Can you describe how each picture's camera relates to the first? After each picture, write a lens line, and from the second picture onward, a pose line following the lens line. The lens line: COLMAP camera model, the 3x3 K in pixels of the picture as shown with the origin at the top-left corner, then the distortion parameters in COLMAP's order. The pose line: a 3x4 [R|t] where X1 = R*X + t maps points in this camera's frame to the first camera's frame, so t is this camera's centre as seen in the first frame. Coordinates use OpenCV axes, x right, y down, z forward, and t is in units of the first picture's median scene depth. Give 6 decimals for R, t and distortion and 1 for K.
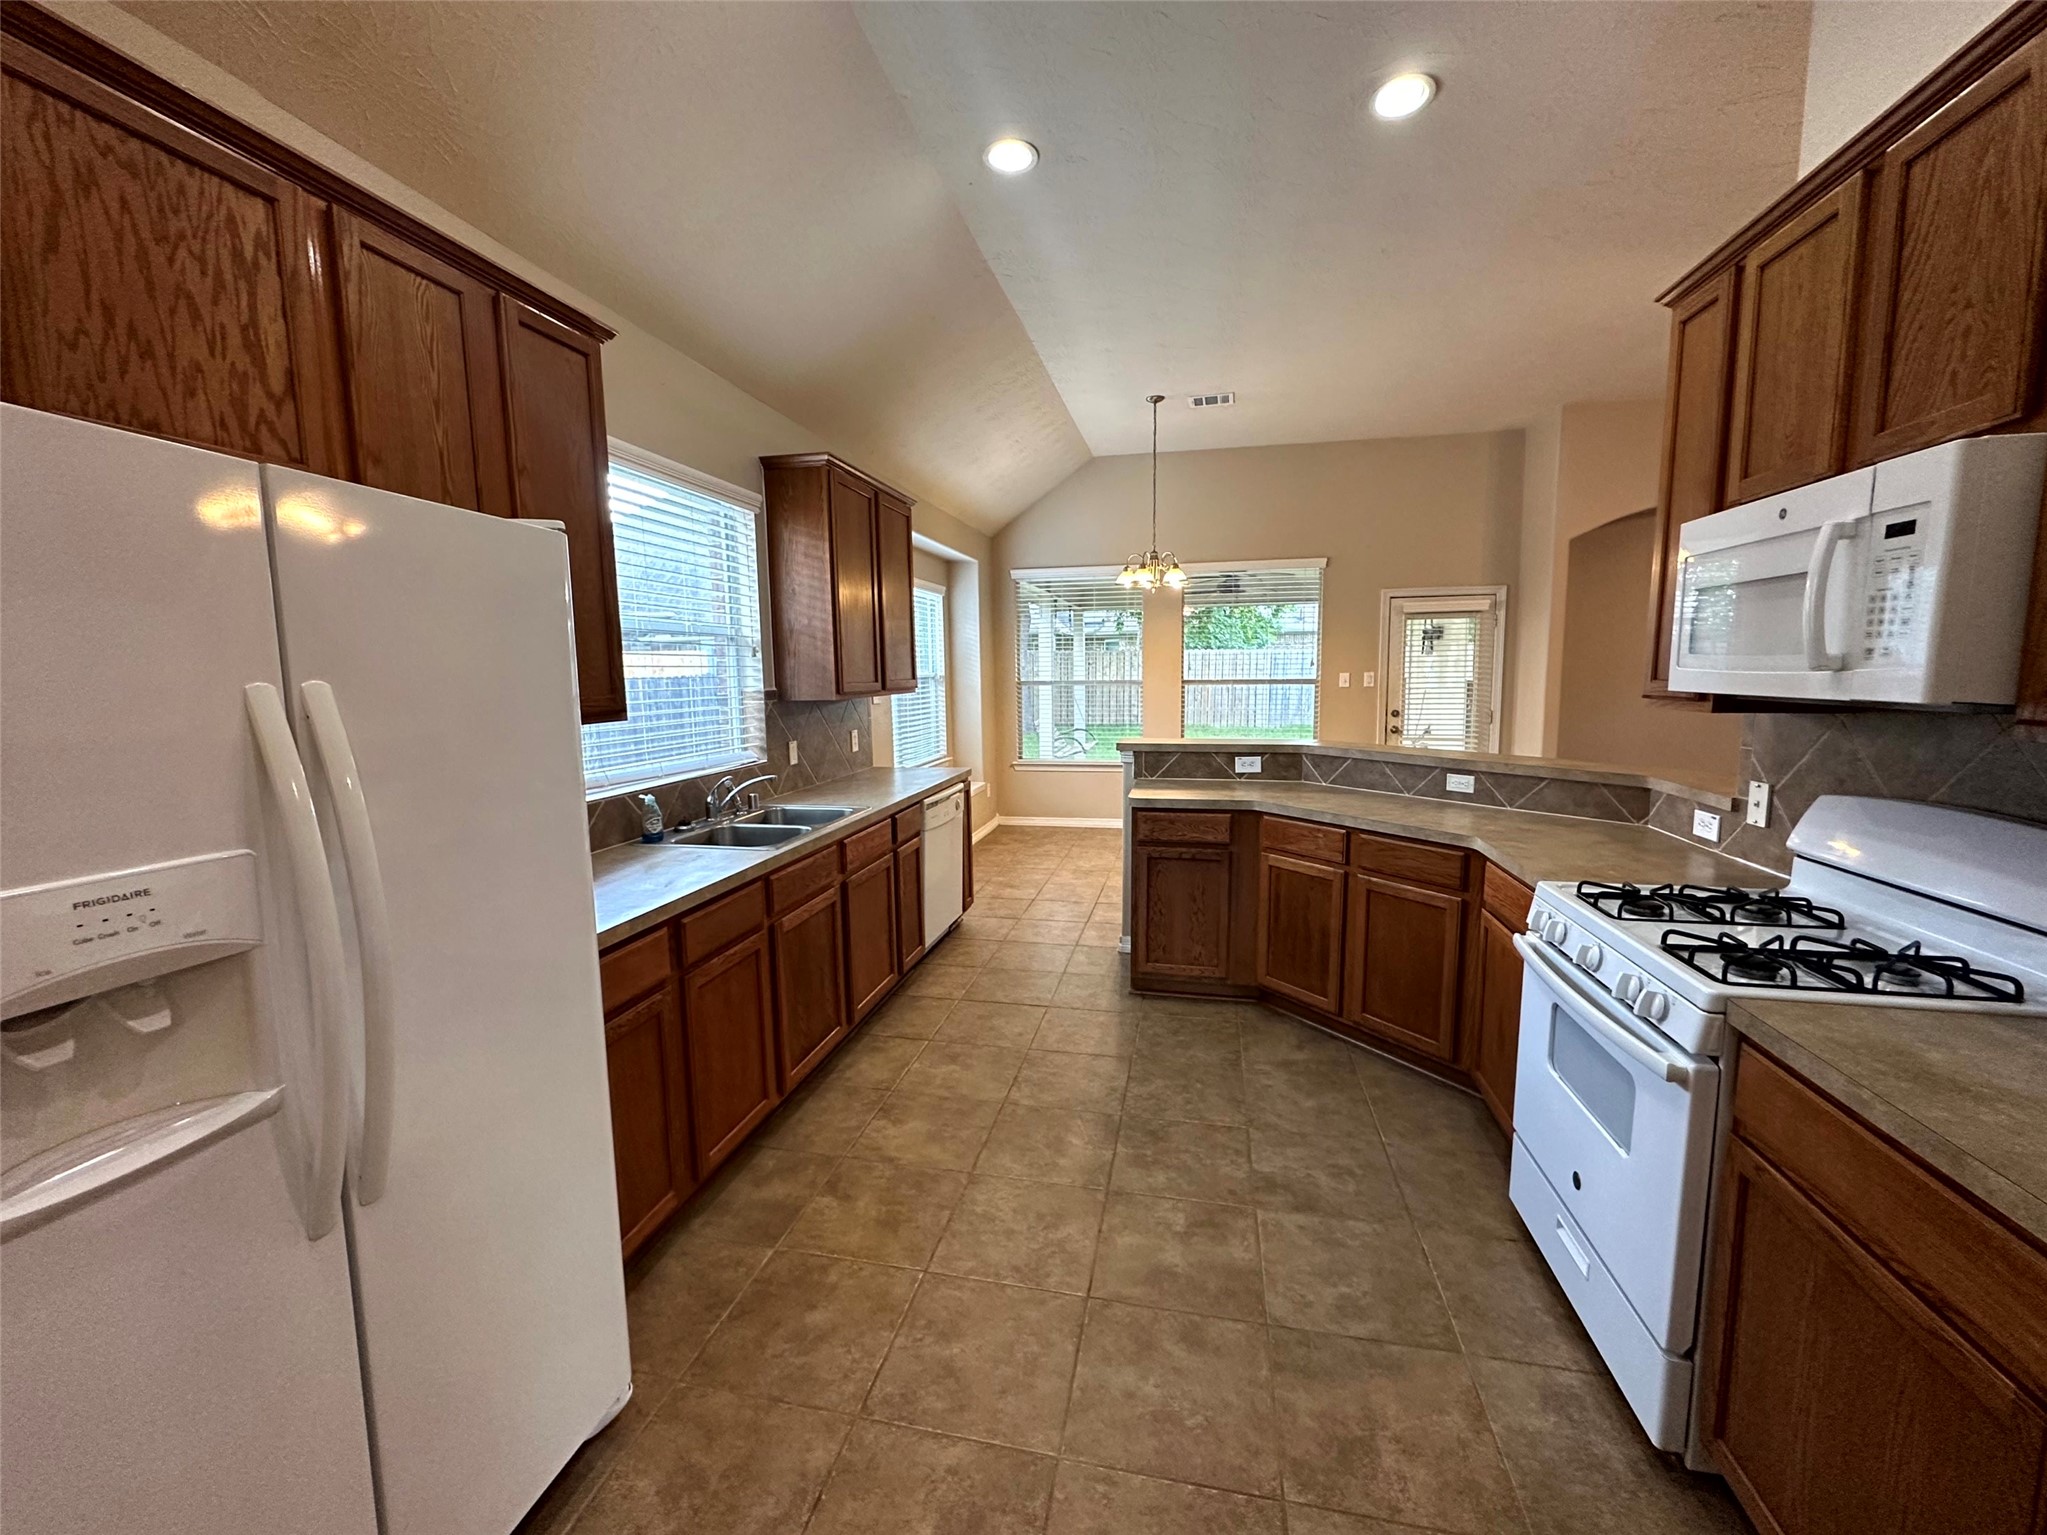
lens RADIAL K [[815.9, 0, 1021.5], [0, 815.9, 762.6], [0, 0, 1]] dist [-0.003617, 0.001000]
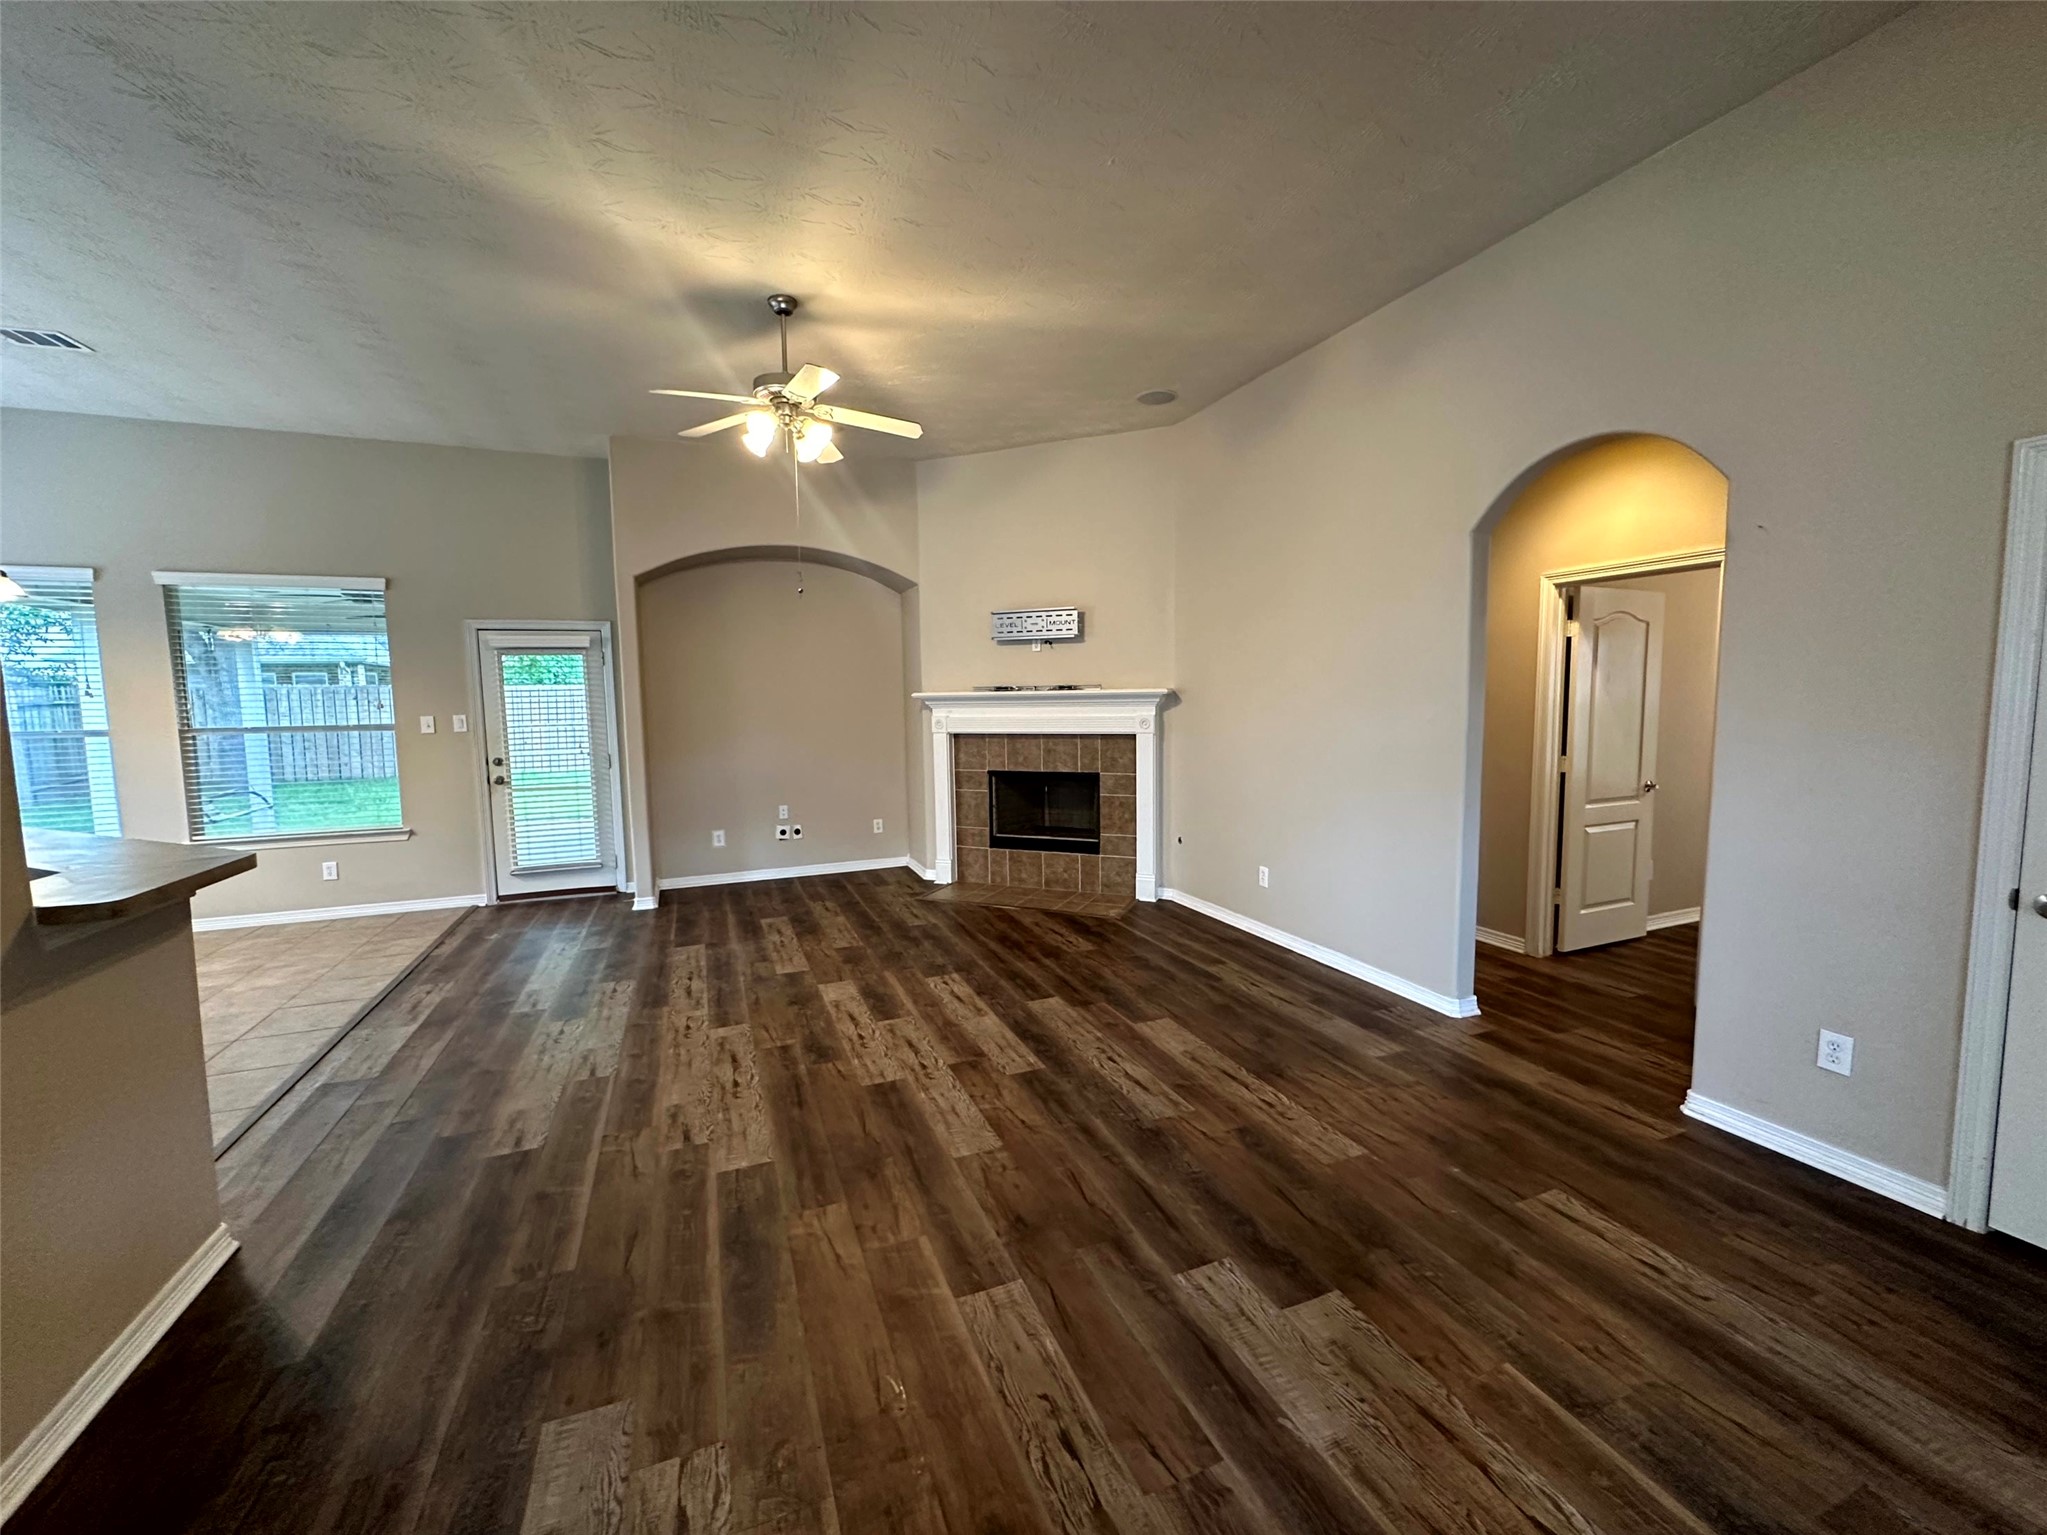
lens RADIAL K [[815.9, 0, 1021.2], [0, 815.9, 765.1], [0, 0, 1]] dist [-0.003617, 0.001000]
pose [[0.826213, -0.050524, 0.561088, 0.438349], [0.073151, 0.997160, -0.017925, -0.000414], [-0.558589, 0.055854, 0.827562, -0.031751]]
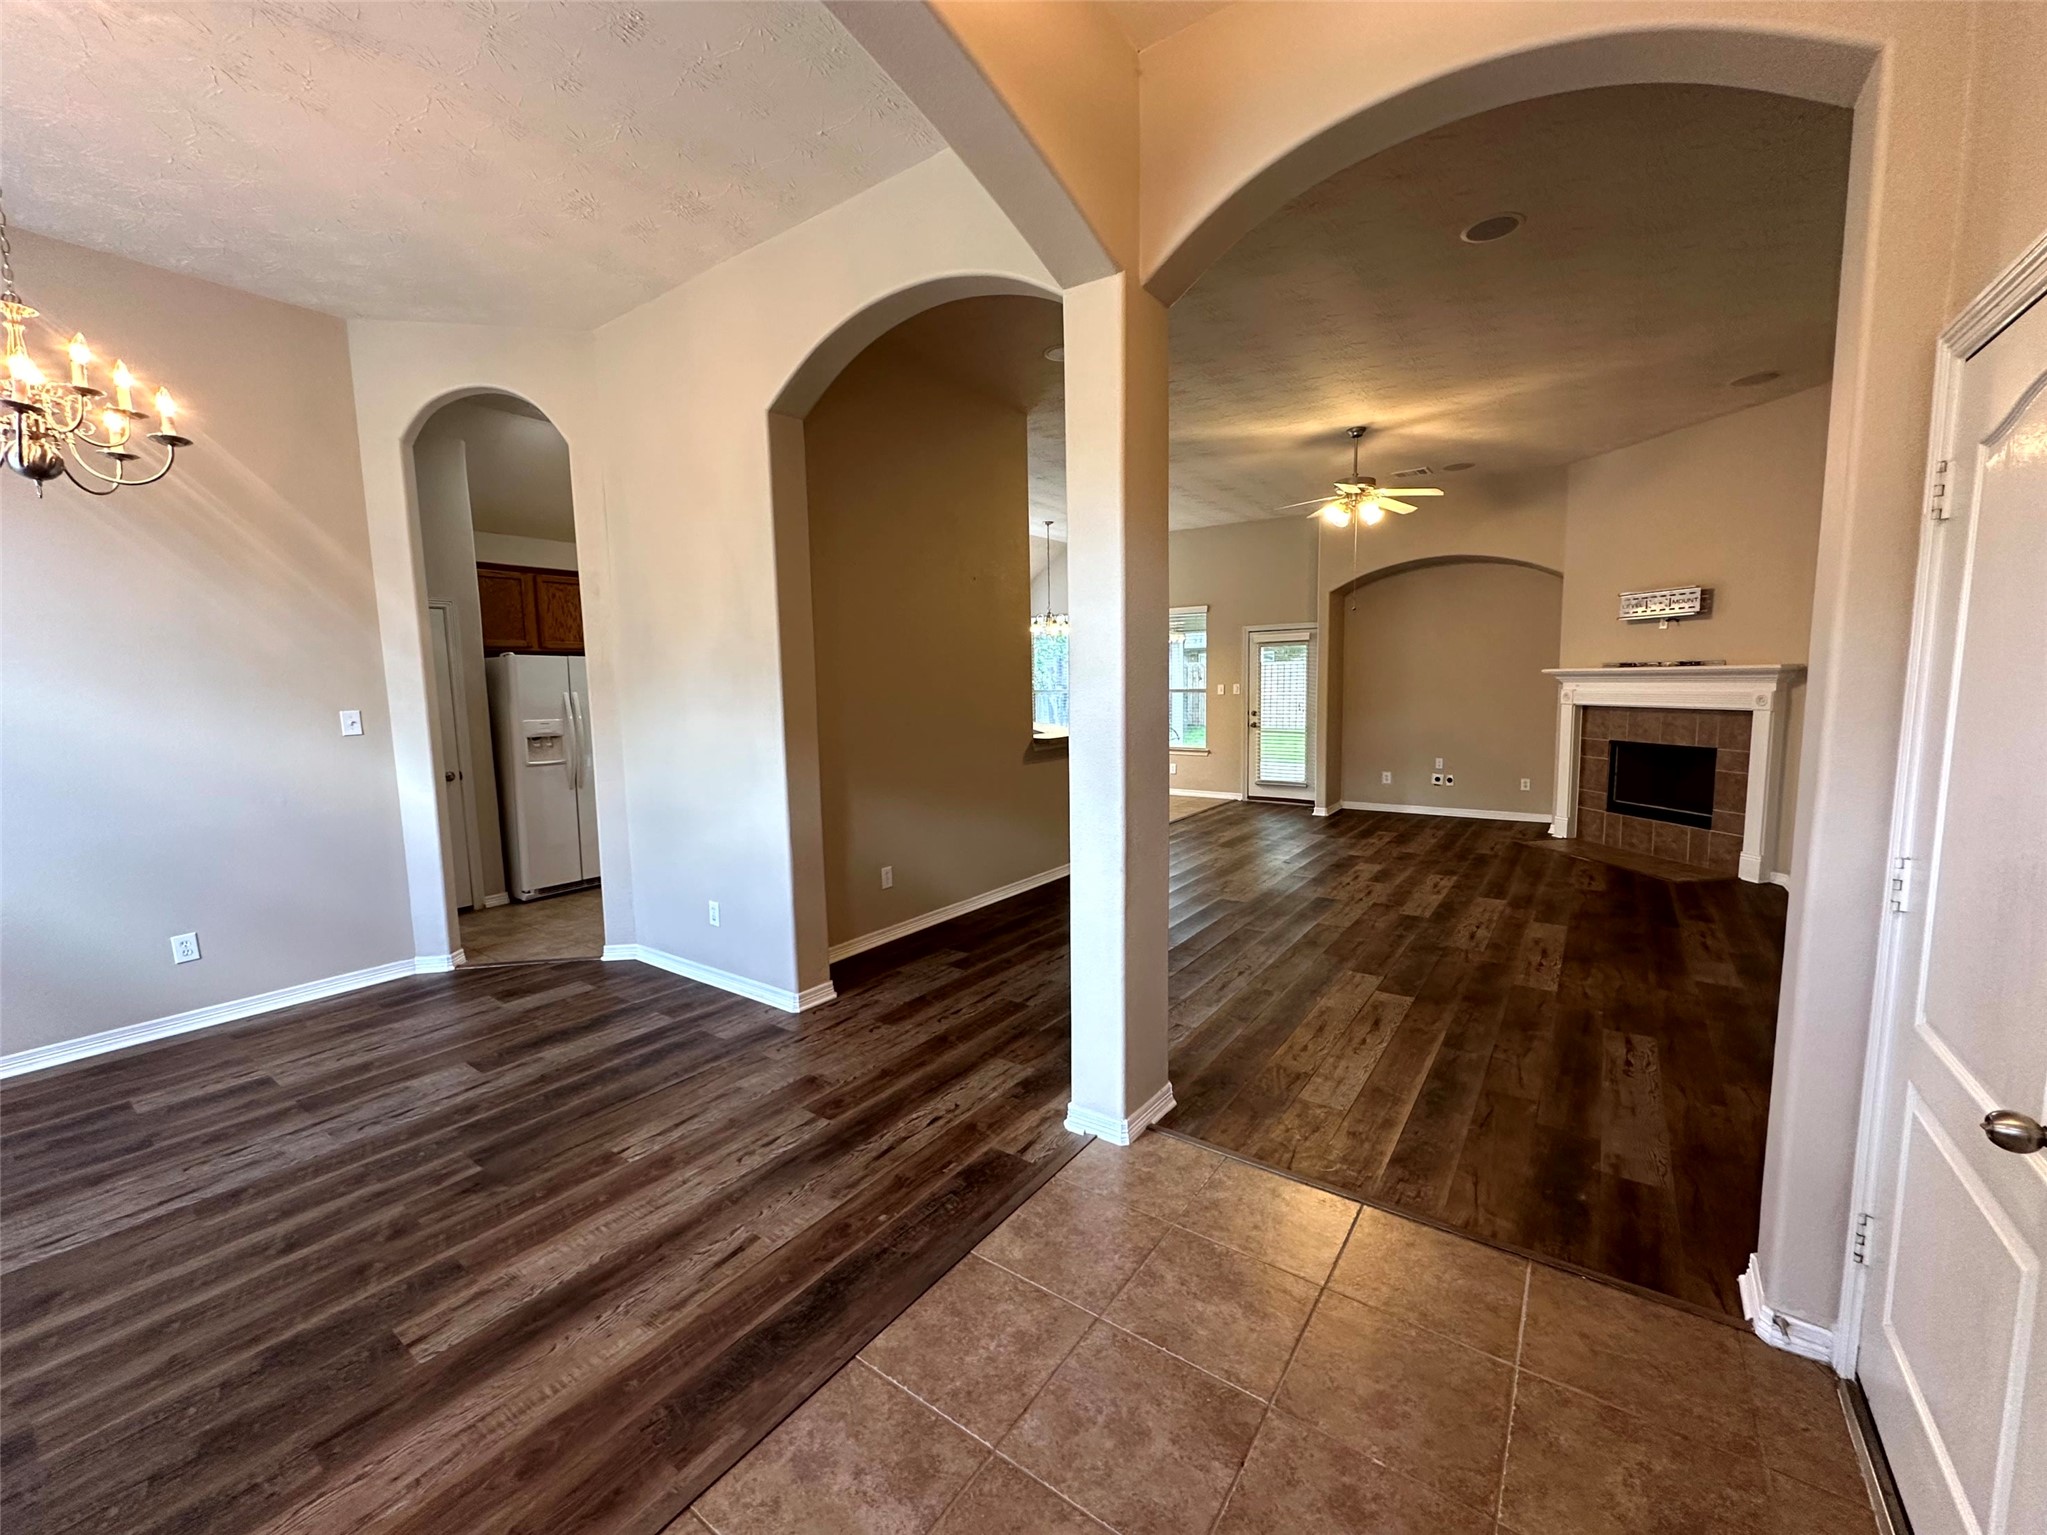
lens RADIAL K [[815.9, 0, 1020.1], [0, 815.9, 765.1], [0, 0, 1]] dist [-0.003617, 0.001000]
pose [[0.917482, 0.035289, -0.396209, 0.659838], [-0.038577, 0.999256, -0.000331, 0.046035], [0.395902, 0.015588, 0.918160, -0.461907]]
